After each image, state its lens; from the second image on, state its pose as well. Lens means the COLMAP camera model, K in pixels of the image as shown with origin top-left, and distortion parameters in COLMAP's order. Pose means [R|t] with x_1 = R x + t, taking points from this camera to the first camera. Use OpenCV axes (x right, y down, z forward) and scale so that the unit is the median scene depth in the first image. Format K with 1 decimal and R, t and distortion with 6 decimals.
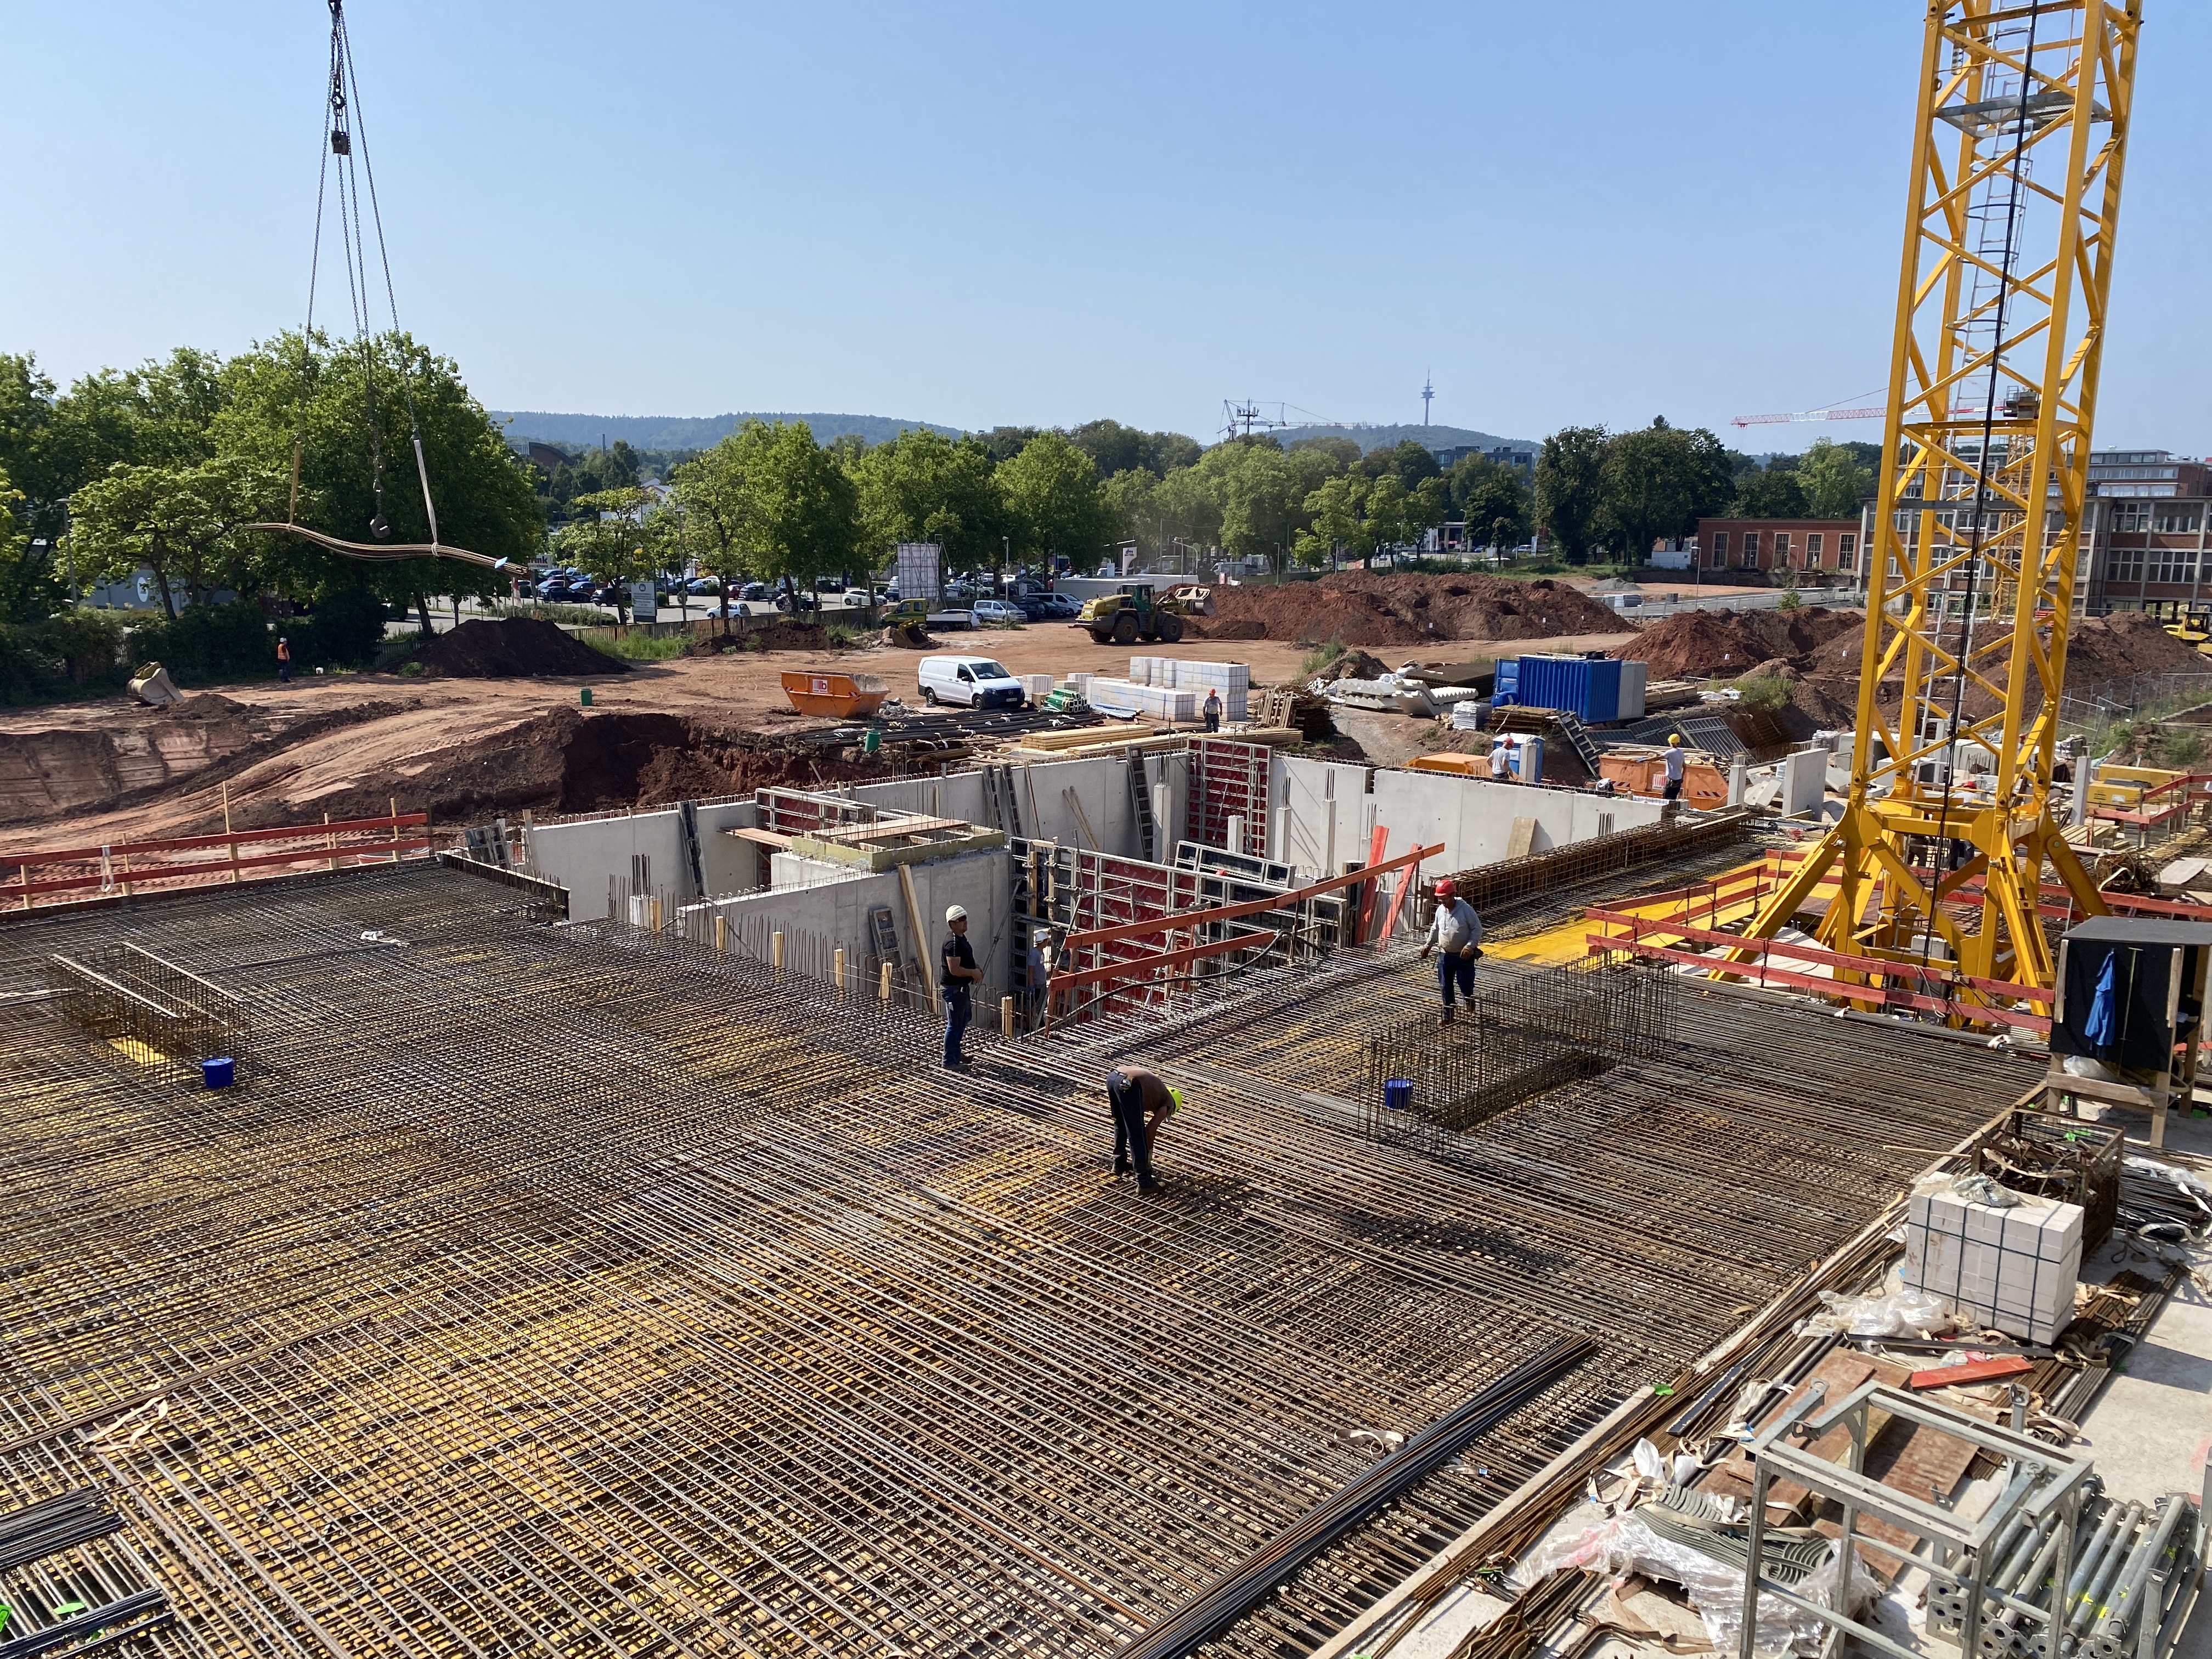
lens RADIAL K [[1671.0, 0, 979.2], [0, 1671.0, 926.5], [0, 0, 1]] dist [0.000821, -0.011162]
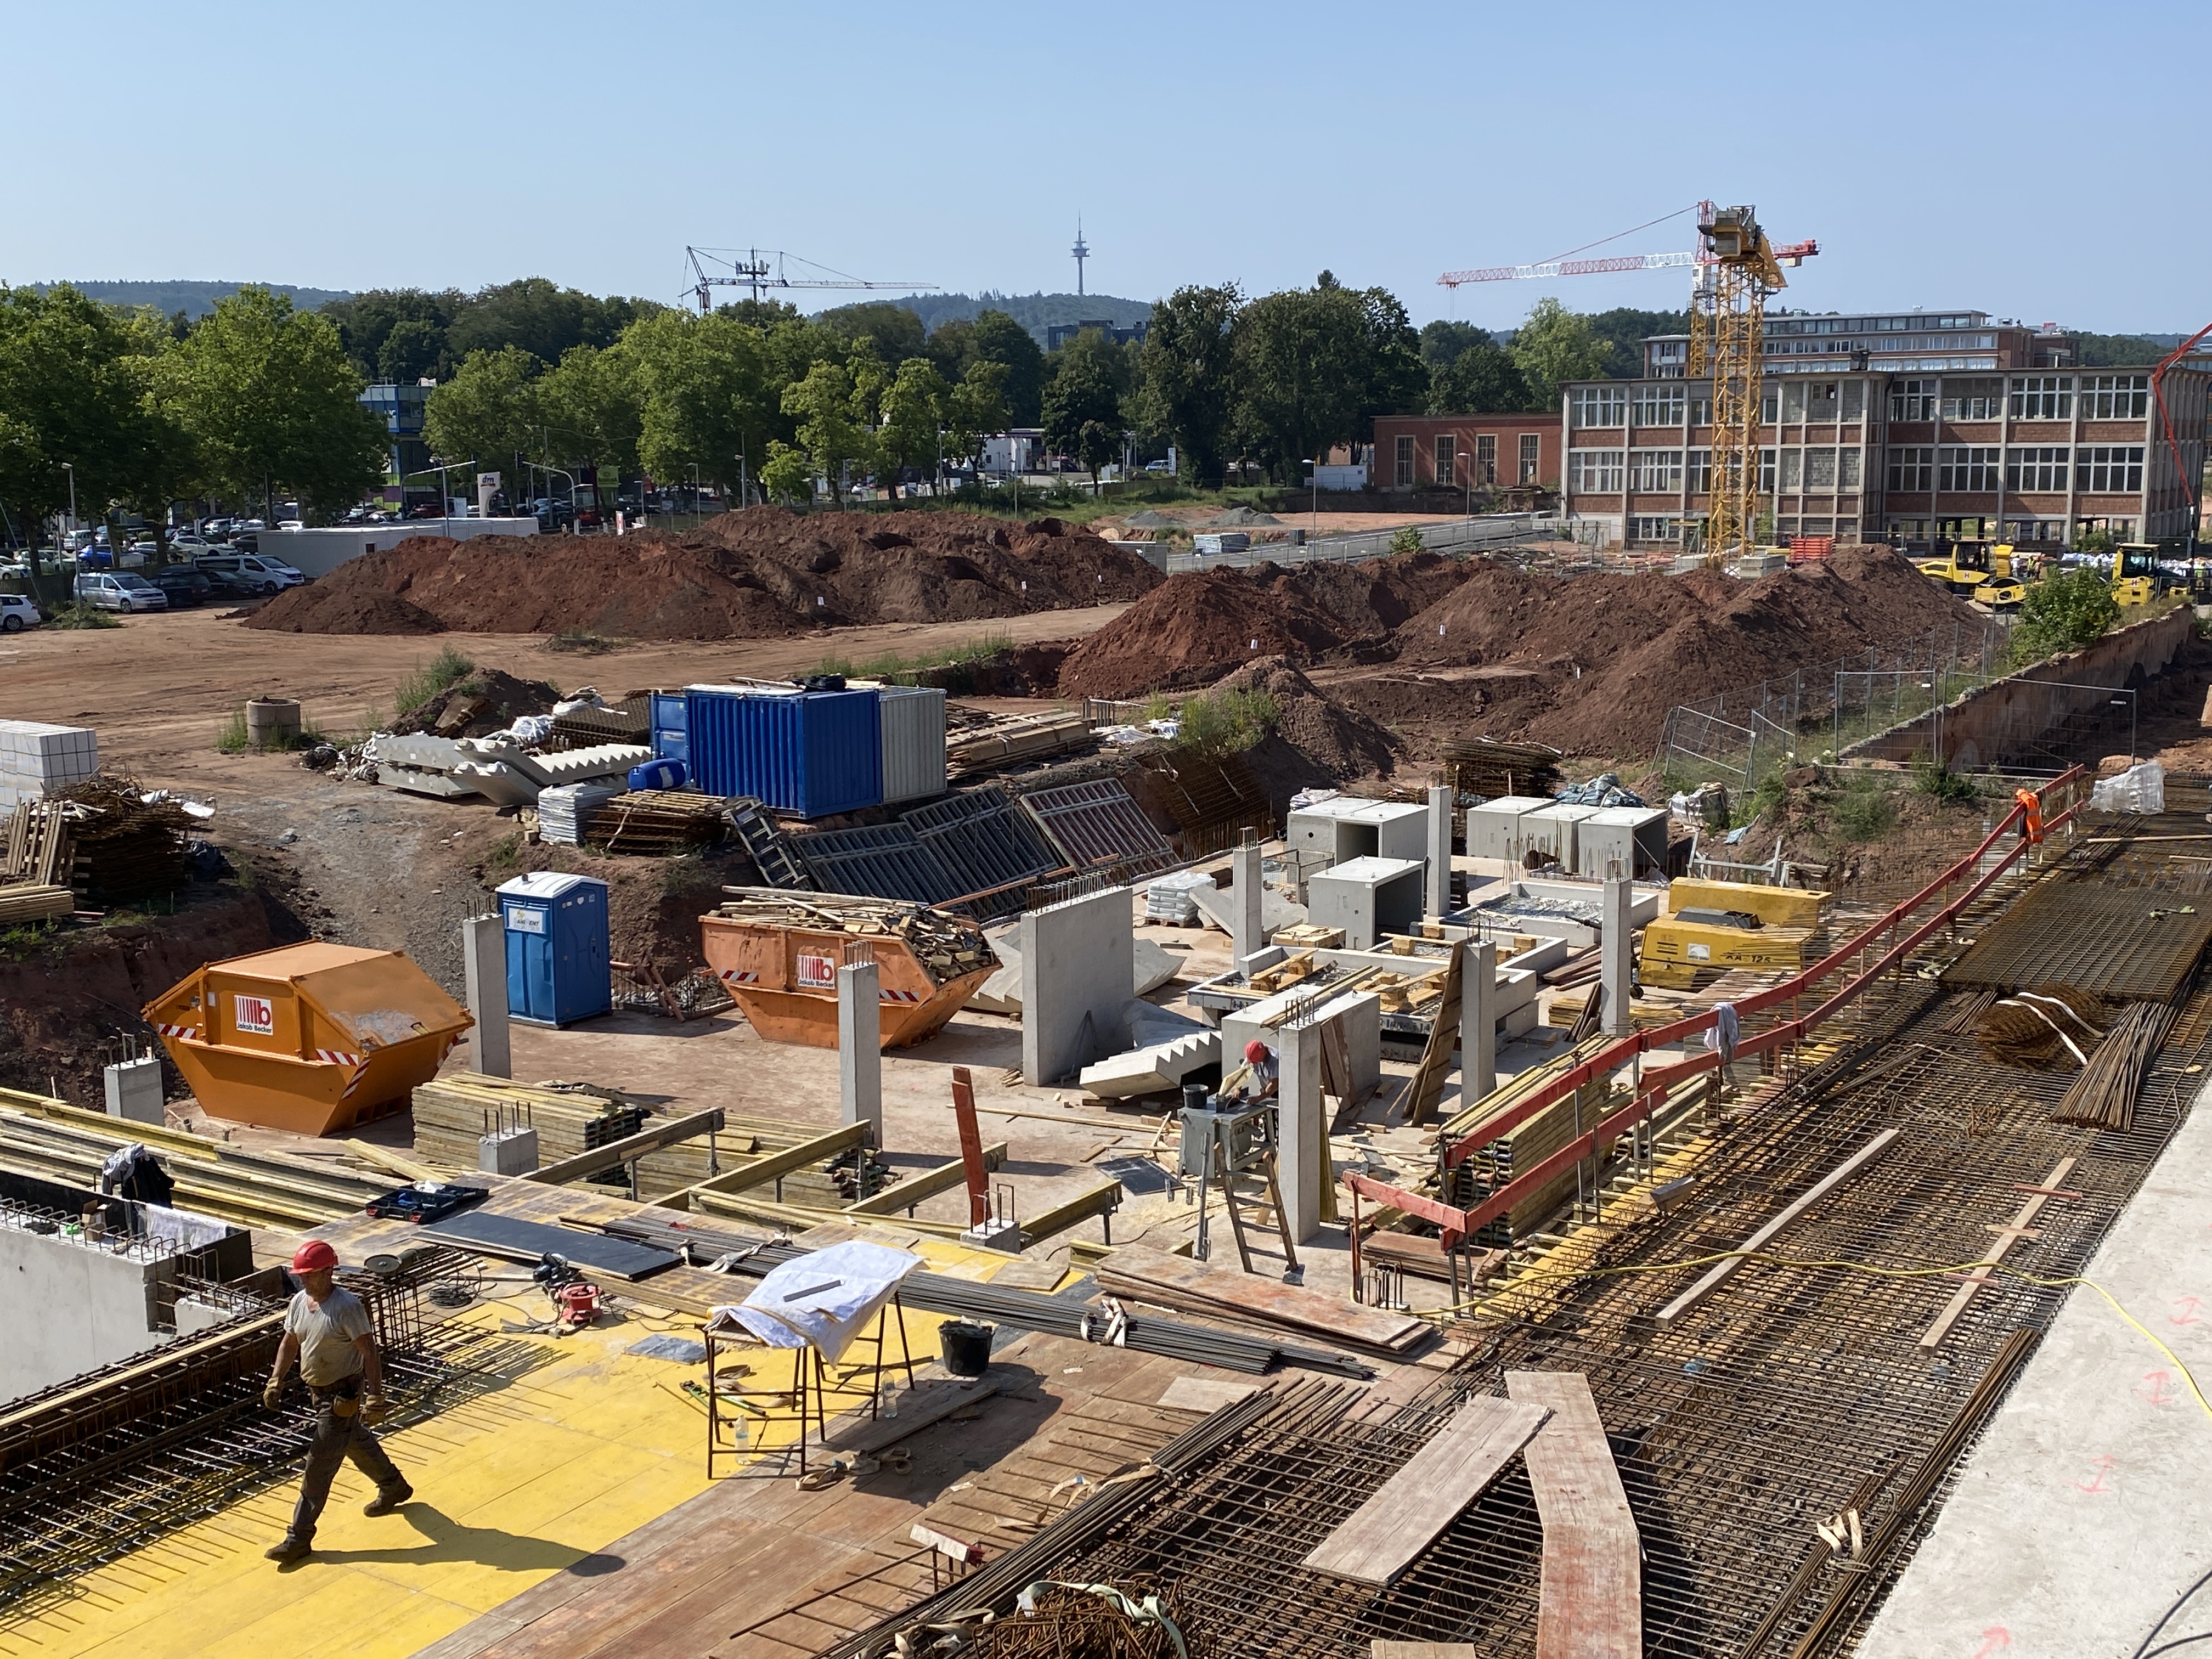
lens RADIAL K [[2361.6, 0, 1106.0], [0, 2361.6, 829.5], [0, 0, 1]] dist [0.247918, -0.843942]
pose [[0.970396, -0.055855, 0.234972, 0.108419], [0.072785, 0.995292, -0.063998, -0.025139], [-0.230291, 0.079206, 0.969893, 0.108449]]
